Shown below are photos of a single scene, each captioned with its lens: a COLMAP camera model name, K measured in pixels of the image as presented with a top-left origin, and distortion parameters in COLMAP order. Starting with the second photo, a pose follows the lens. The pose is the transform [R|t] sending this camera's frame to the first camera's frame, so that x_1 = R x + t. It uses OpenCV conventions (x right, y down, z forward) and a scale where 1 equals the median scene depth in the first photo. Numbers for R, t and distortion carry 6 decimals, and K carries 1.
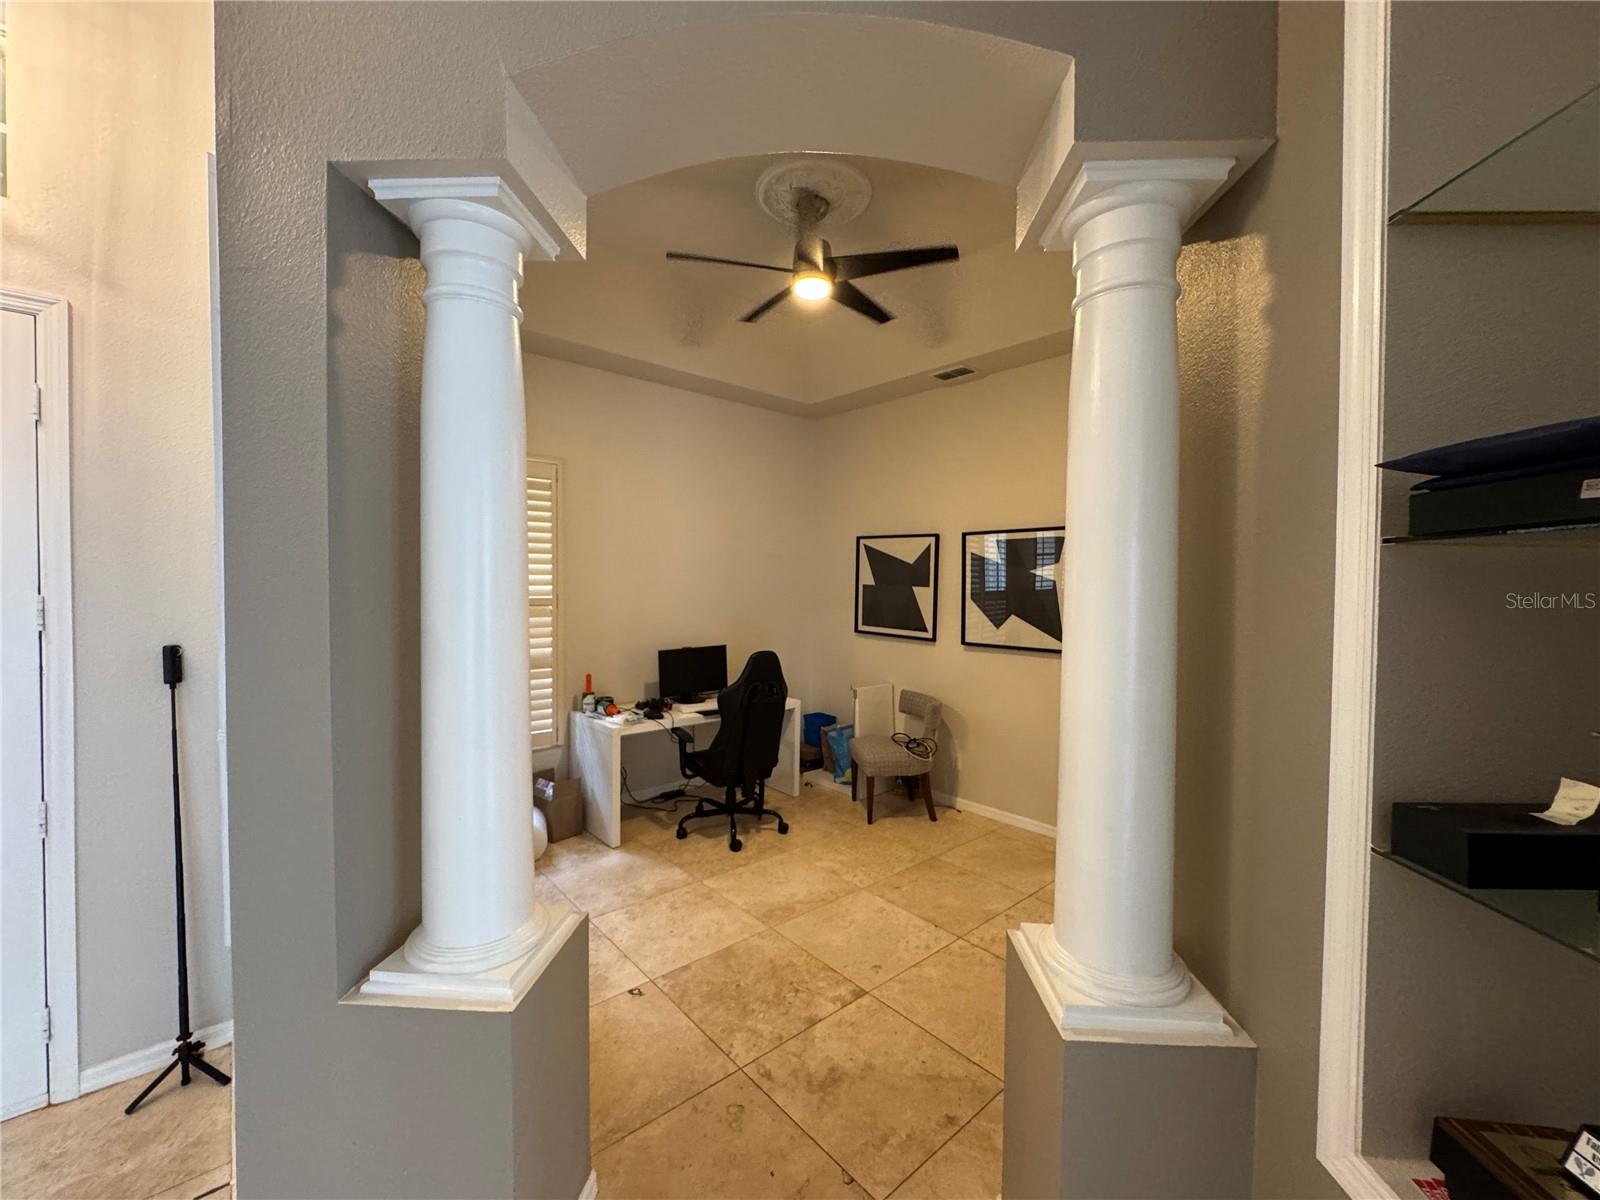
lens RADIAL K [[641.4, 0, 800.0], [0, 641.4, 600.0], [0, 0, 1]] dist [-0.004507, -0.000343]
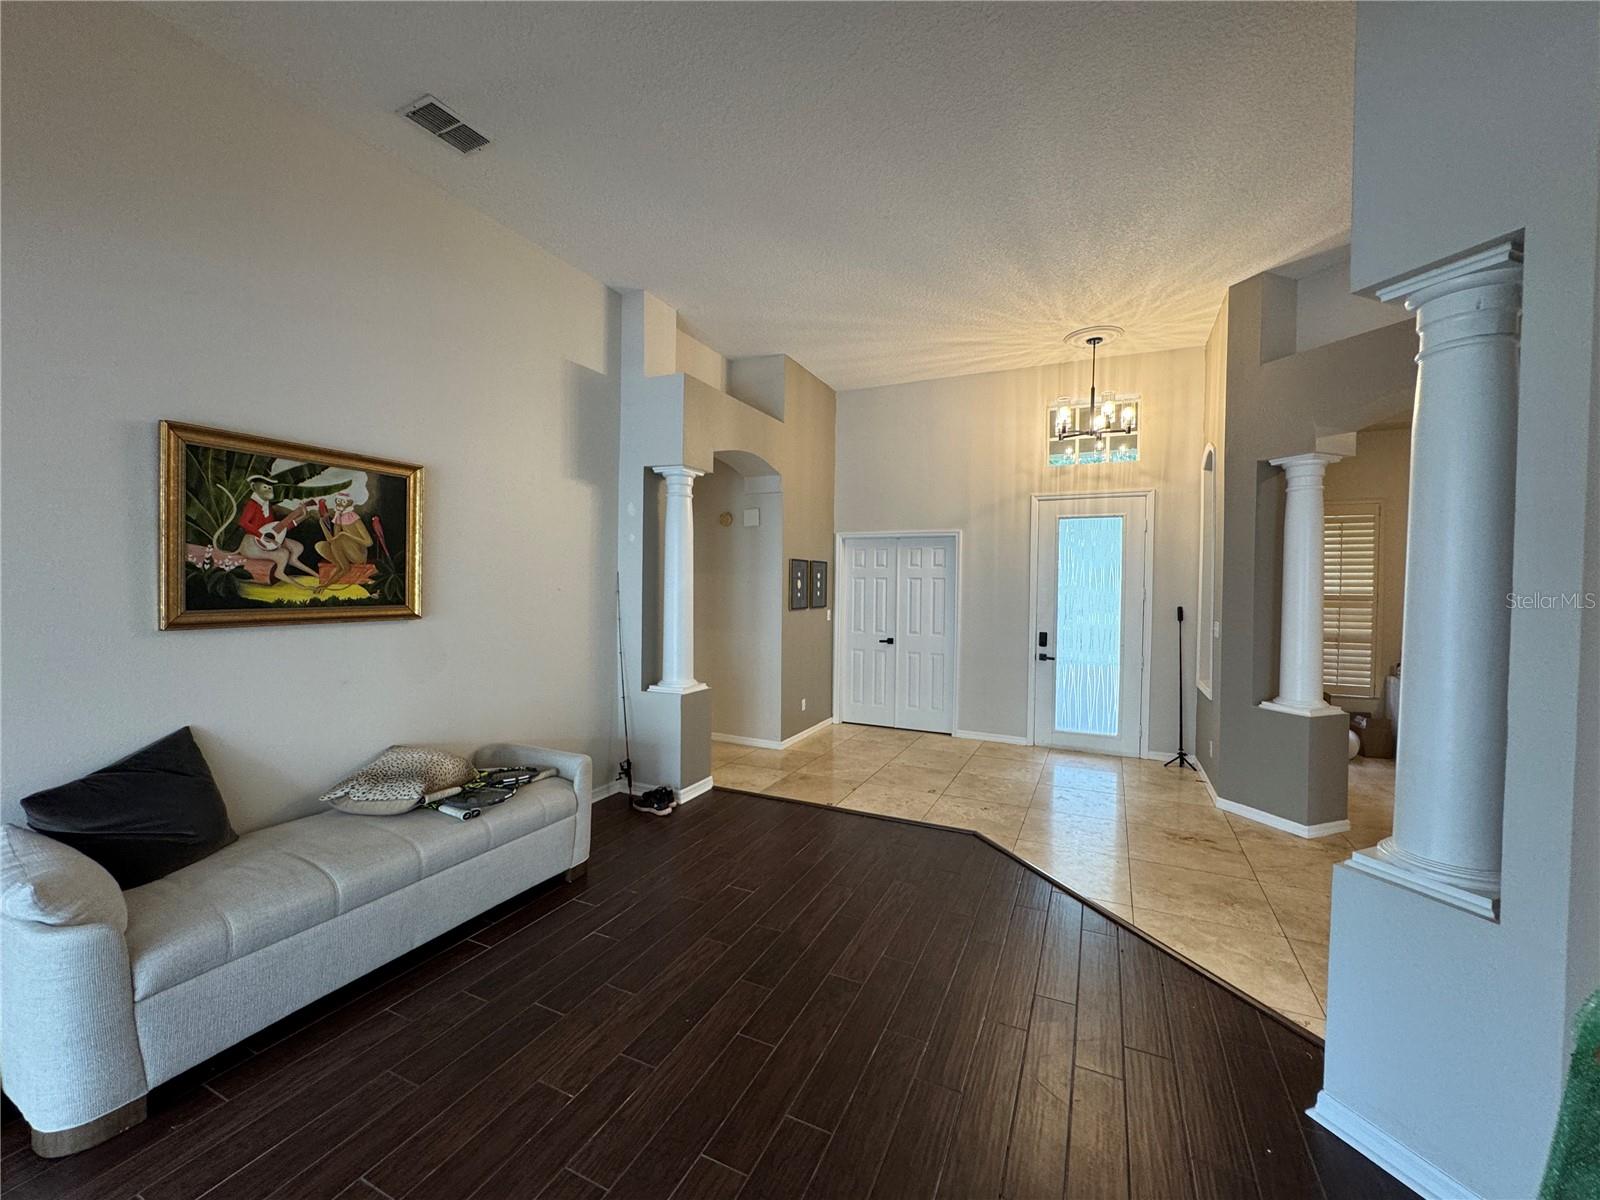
lens RADIAL K [[641.4, 0, 800.0], [0, 641.4, 600.0], [0, 0, 1]] dist [-0.004507, -0.000343]
pose [[0.396917, 0.016475, -0.917707, 0.908539], [-0.027032, 0.999615, 0.006254, 0.072386], [0.917457, 0.022325, 0.397209, -1.630810]]
